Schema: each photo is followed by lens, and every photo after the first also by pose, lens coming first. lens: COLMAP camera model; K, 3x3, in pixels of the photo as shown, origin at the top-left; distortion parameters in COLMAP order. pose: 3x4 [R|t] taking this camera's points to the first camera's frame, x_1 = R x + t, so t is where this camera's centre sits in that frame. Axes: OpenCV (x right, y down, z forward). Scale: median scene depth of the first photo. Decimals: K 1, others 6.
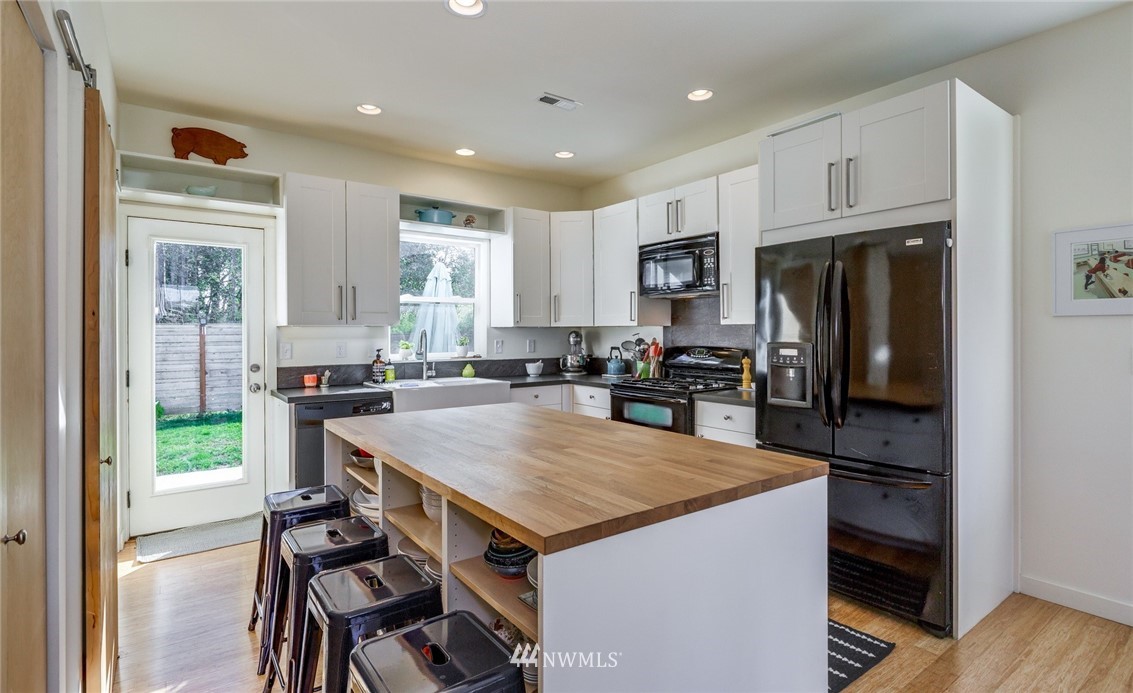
lens RADIAL K [[547.4, 0, 561.1], [0, 547.4, 335.5], [0, 0, 1]] dist [-0.010378, 0.000415]
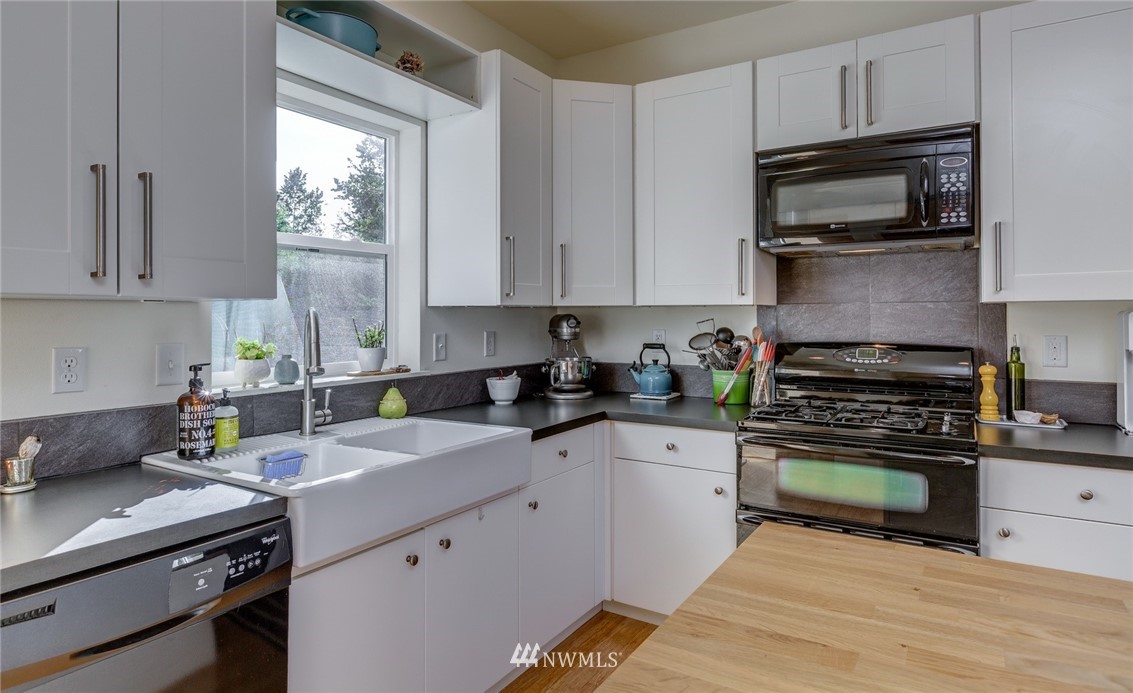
lens RADIAL K [[652.6, 0, 568.2], [0, 652.6, 313.0], [0, 0, 1]] dist [-0.000172, -0.002088]
pose [[0.926874, 0.001998, 0.375366, -0.241261], [0.002464, 0.999932, -0.011405, -0.002754], [-0.375363, 0.011496, 0.926806, 0.458200]]
